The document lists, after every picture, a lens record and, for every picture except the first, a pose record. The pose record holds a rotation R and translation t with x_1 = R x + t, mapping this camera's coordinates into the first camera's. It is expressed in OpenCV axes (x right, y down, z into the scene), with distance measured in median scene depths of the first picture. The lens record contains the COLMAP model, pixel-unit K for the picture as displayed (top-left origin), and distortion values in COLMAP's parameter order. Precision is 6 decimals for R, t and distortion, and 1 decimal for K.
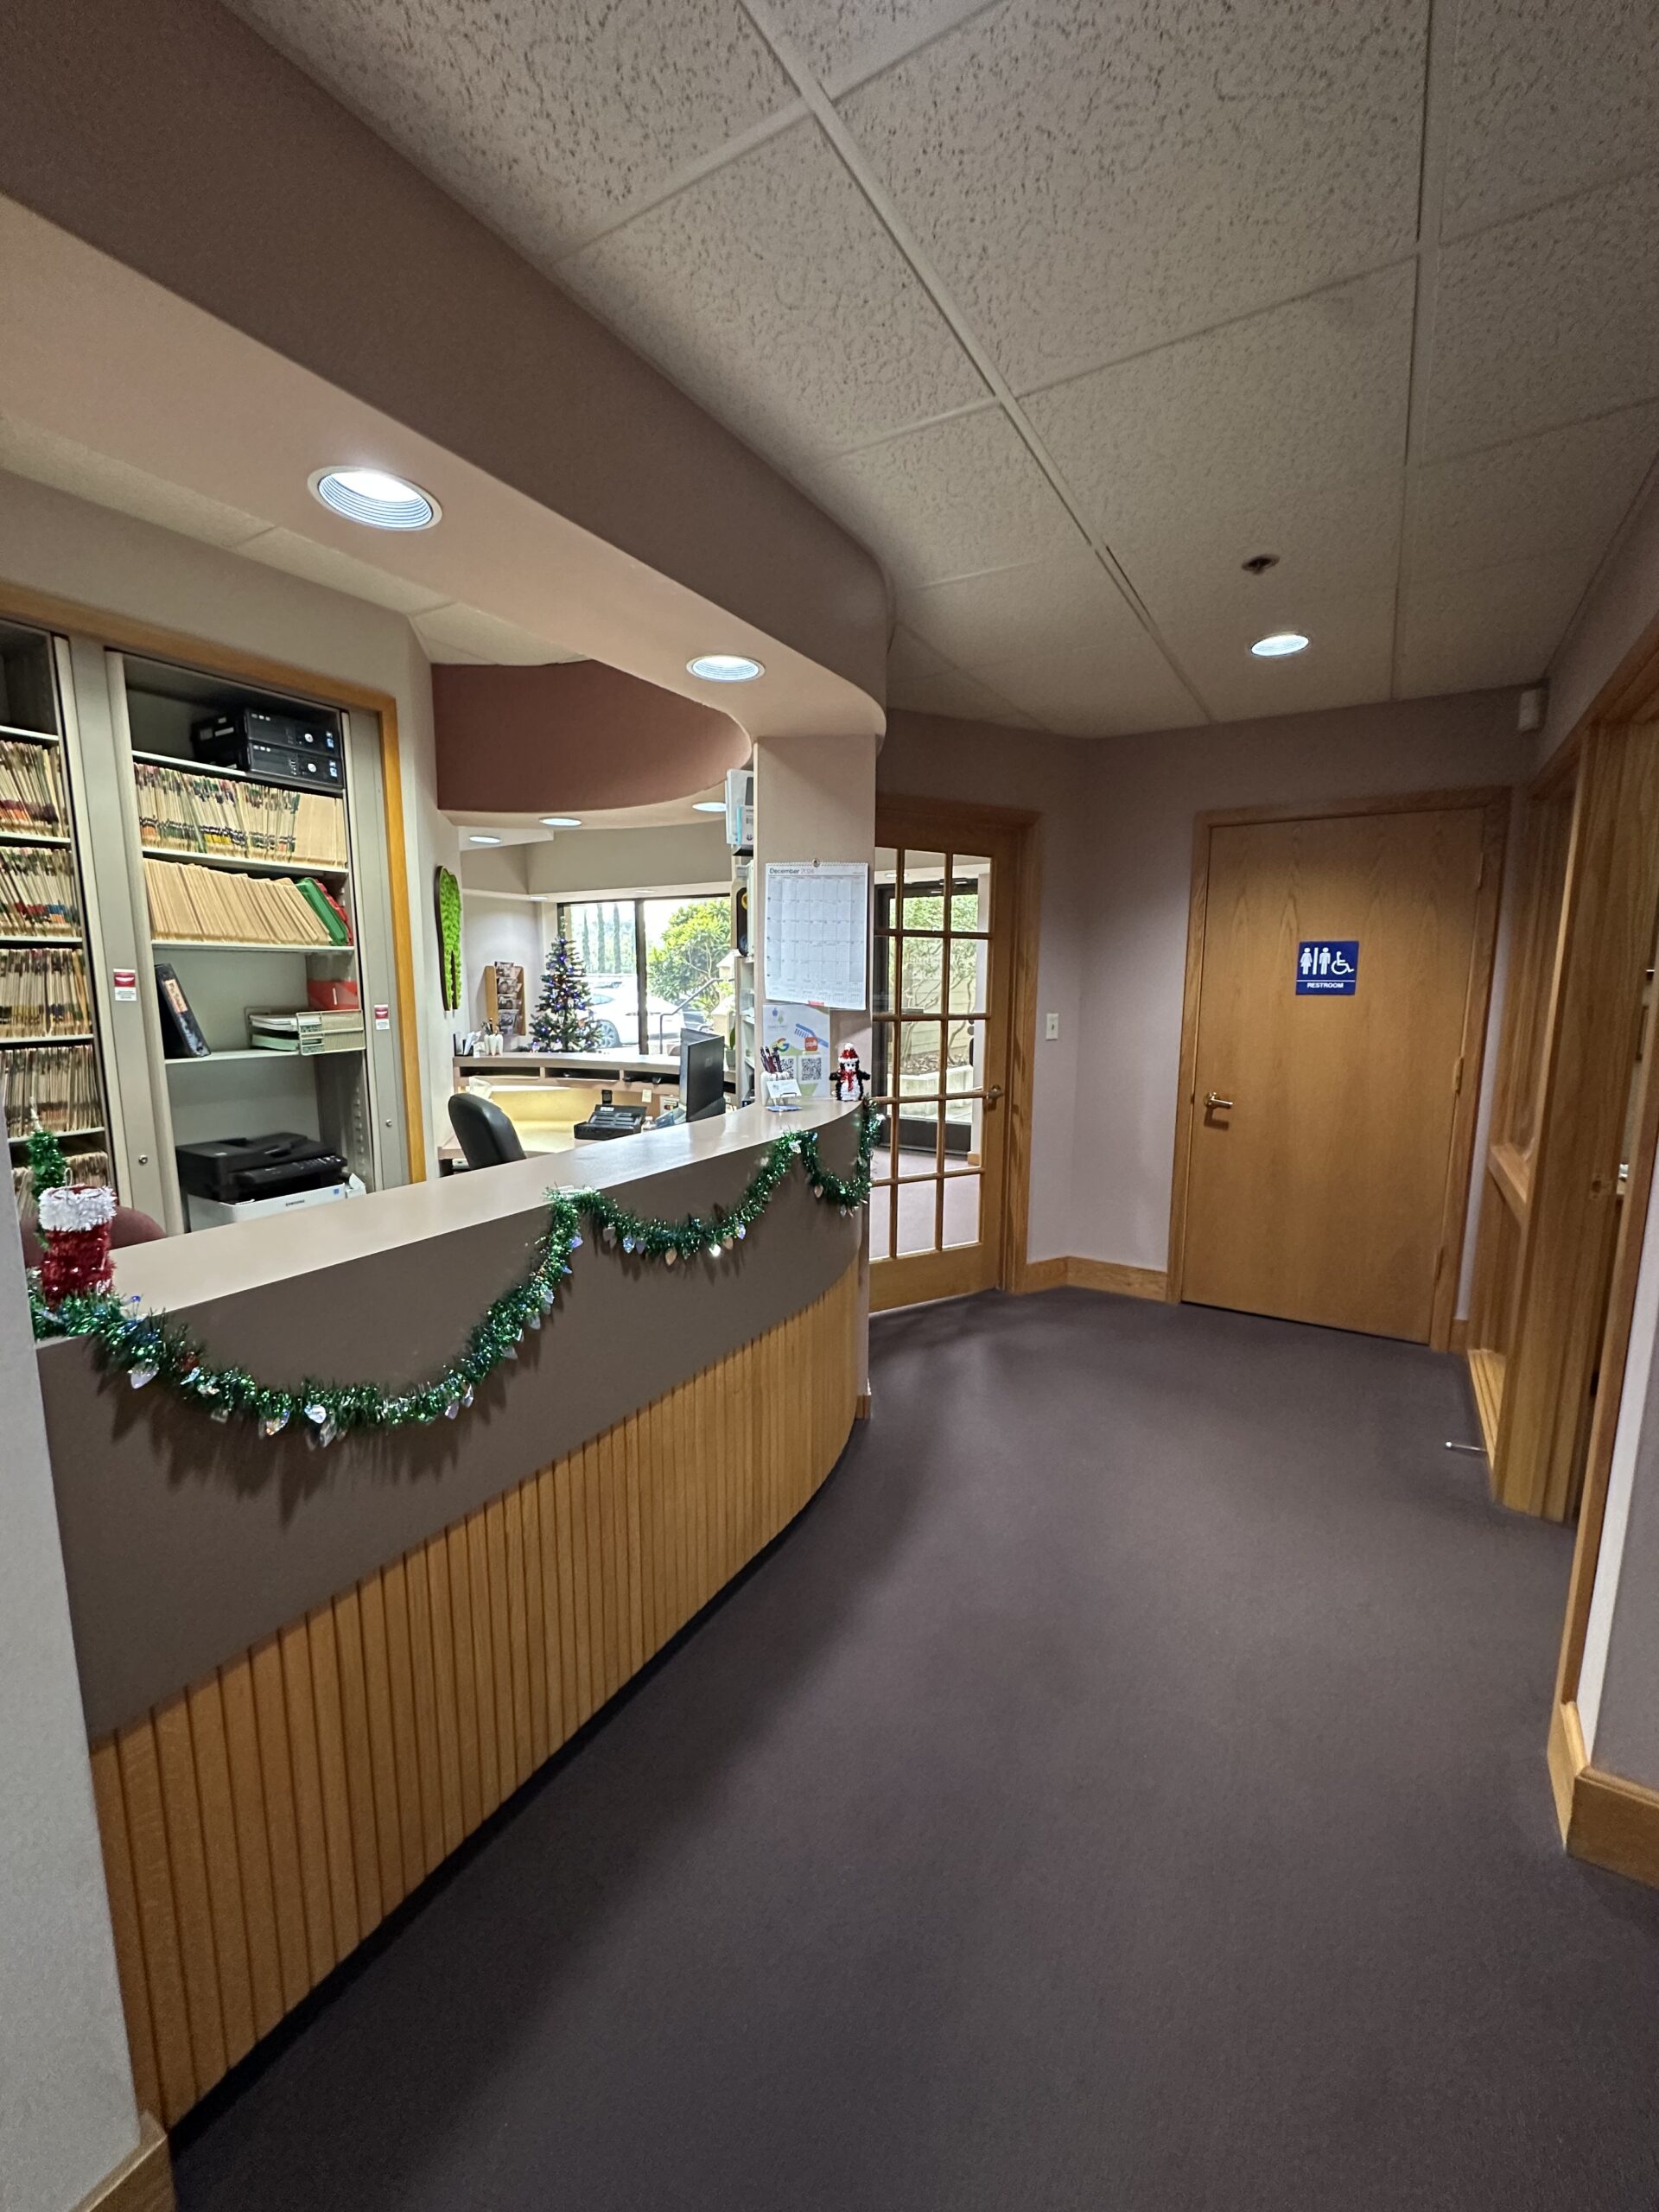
lens RADIAL K [[877.8, 0, 829.5], [0, 877.8, 1106.0], [0, 0, 1]] dist [-0.000942, -0.000106]
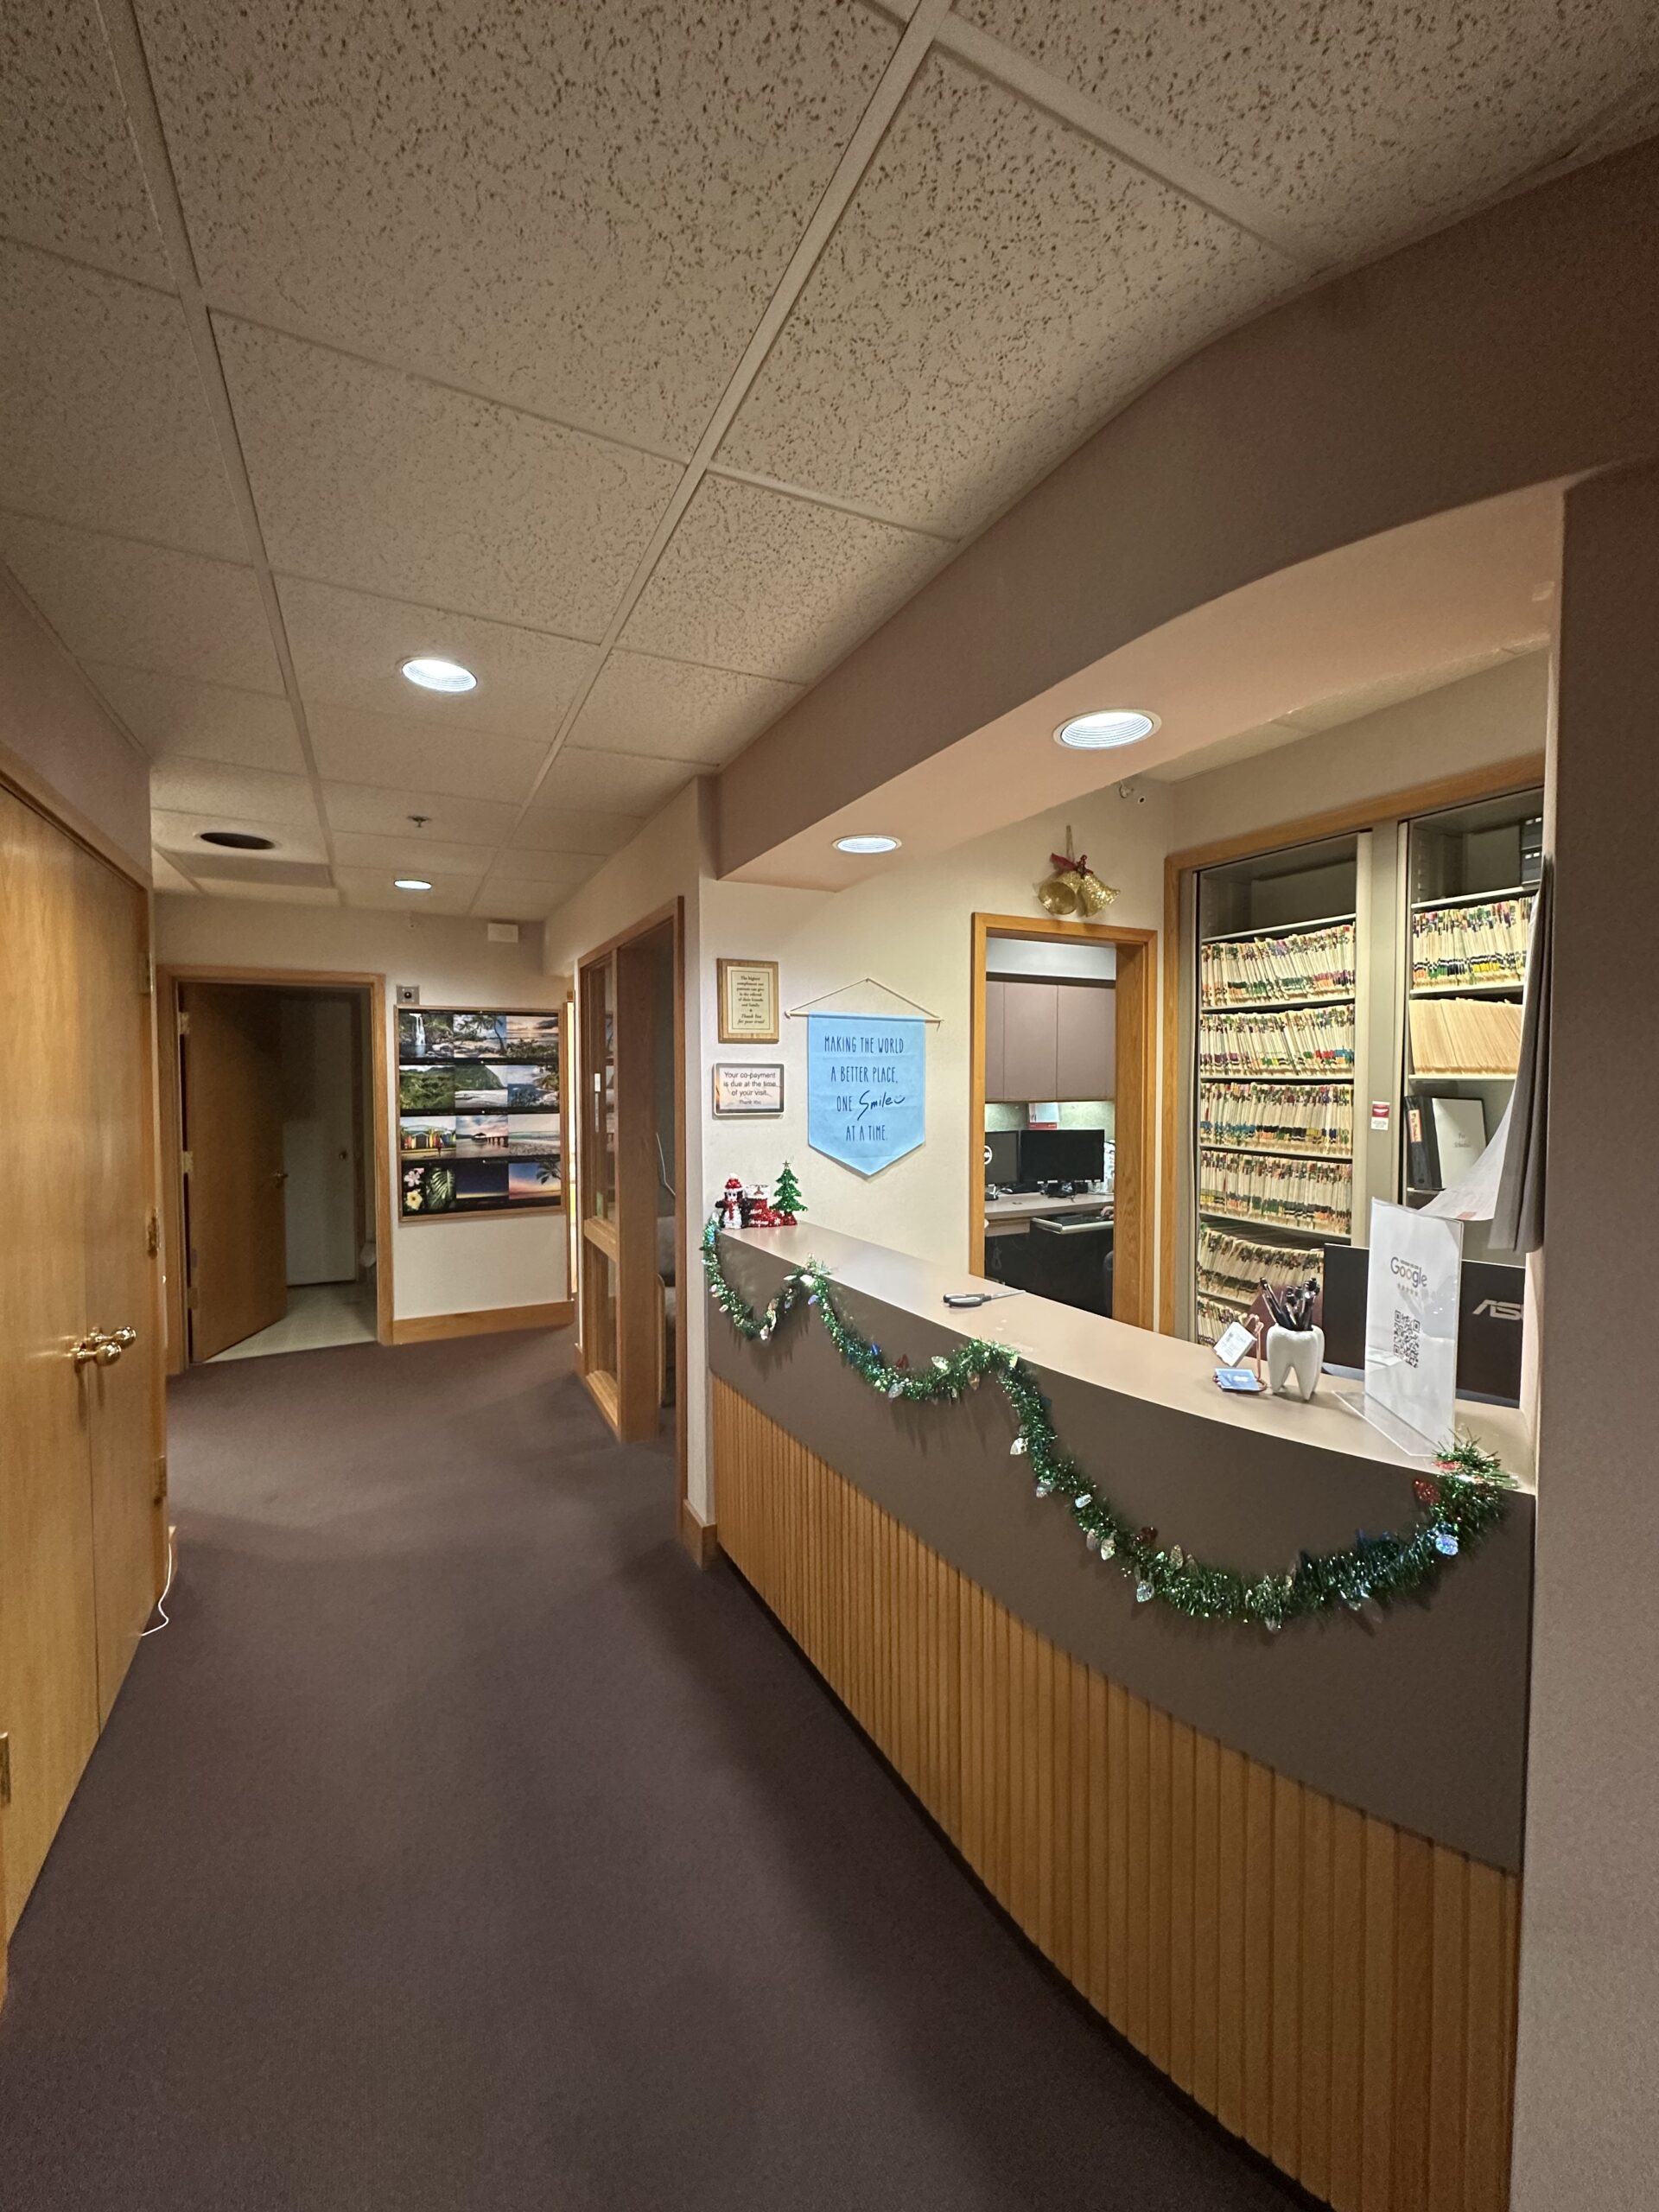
lens RADIAL K [[877.8, 0, 829.5], [0, 877.8, 1106.0], [0, 0, 1]] dist [-0.000942, -0.000106]
pose [[-0.558606, 0.024136, -0.829082, 0.546761], [-0.124425, 0.985827, 0.112533, -0.199265], [0.820047, 0.166020, -0.547686, 1.093244]]
